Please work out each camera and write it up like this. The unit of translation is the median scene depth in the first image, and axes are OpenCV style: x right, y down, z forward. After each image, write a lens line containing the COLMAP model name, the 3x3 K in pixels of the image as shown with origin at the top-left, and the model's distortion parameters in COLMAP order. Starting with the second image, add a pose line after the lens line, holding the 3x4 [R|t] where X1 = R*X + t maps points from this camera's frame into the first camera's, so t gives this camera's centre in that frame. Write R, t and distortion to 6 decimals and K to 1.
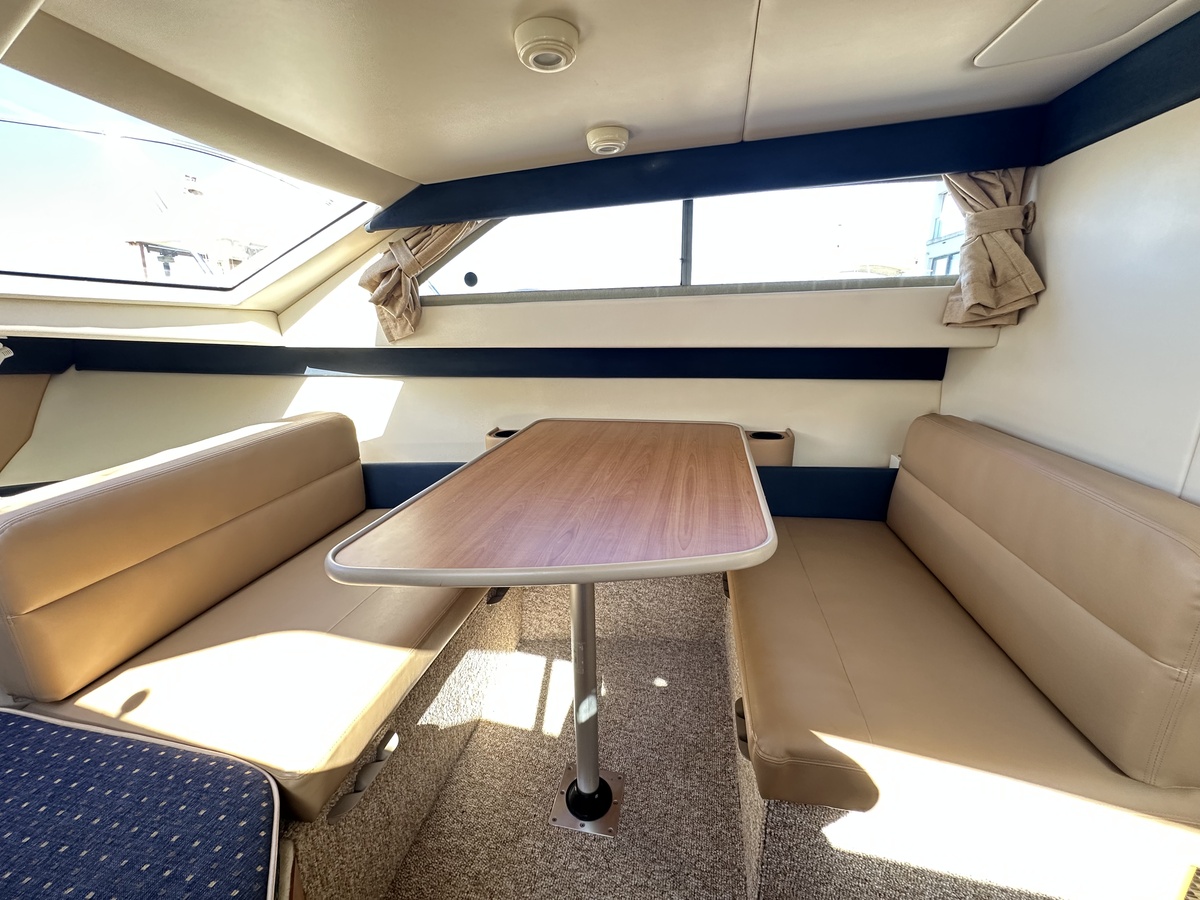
lens RADIAL K [[493.2, 0, 600.9], [0, 493.2, 438.7], [0, 0, 1]] dist [-0.011804, -0.000030]
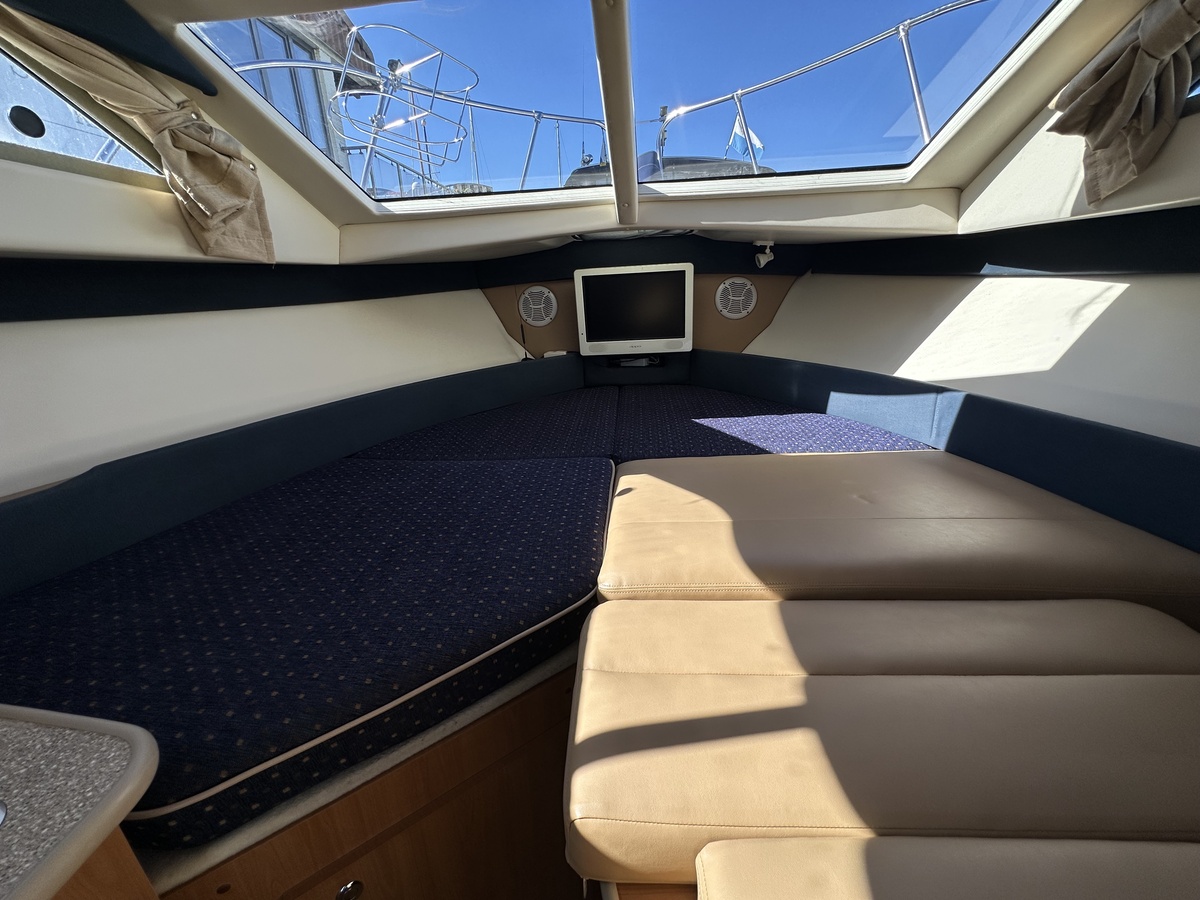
lens RADIAL K [[479.2, 0, 600.4], [0, 479.2, 449.1], [0, 0, 1]] dist [-0.001286, 0.000022]
pose [[0.135560, 0.315793, -0.939094, 0.136053], [-0.185758, 0.939136, 0.288993, 0.027129], [0.973200, 0.135268, 0.185970, 0.356747]]
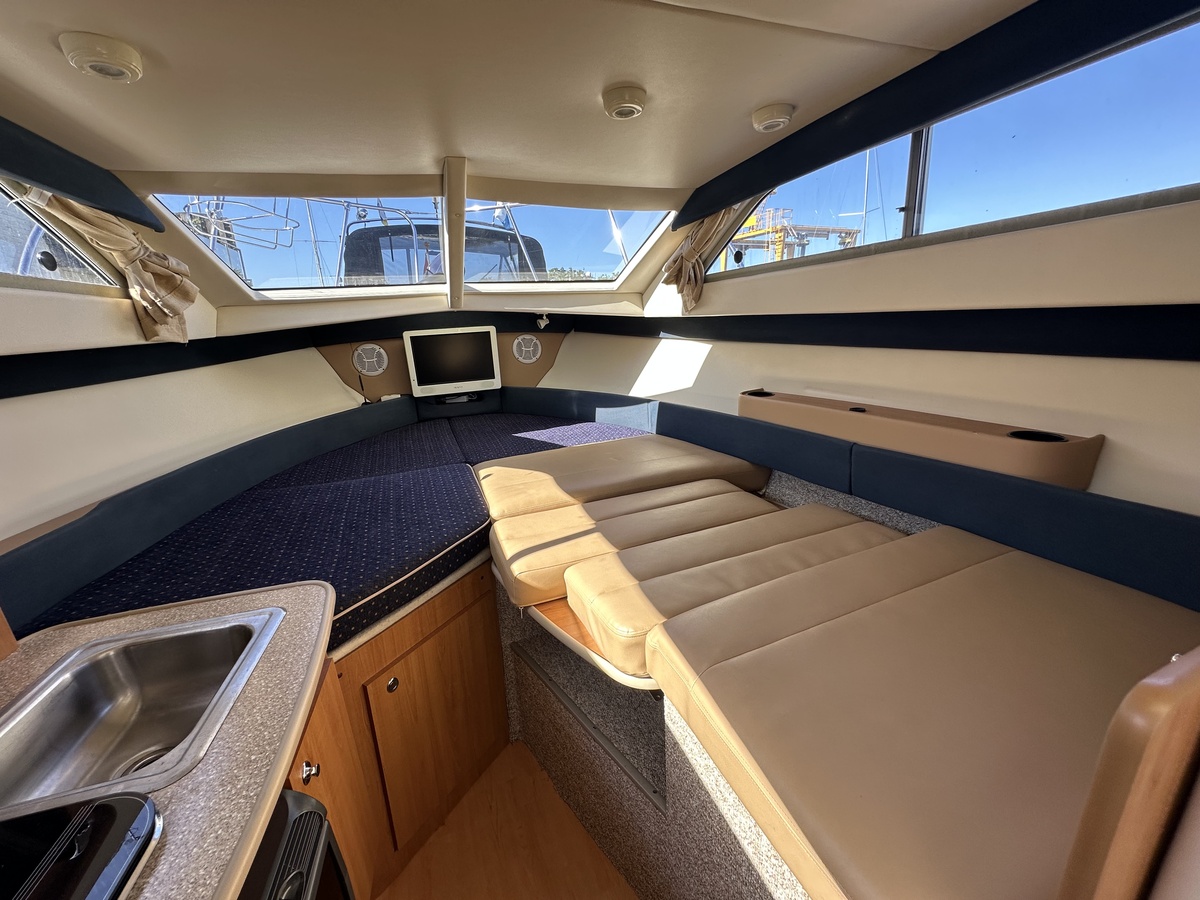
lens RADIAL K [[479.2, 0, 600.4], [0, 479.2, 449.1], [0, 0, 1]] dist [-0.001286, 0.000022]
pose [[0.546153, 0.208370, -0.811356, 0.586761], [-0.148582, 0.977308, 0.150973, 0.003967], [0.824403, 0.038098, 0.564719, 0.092623]]
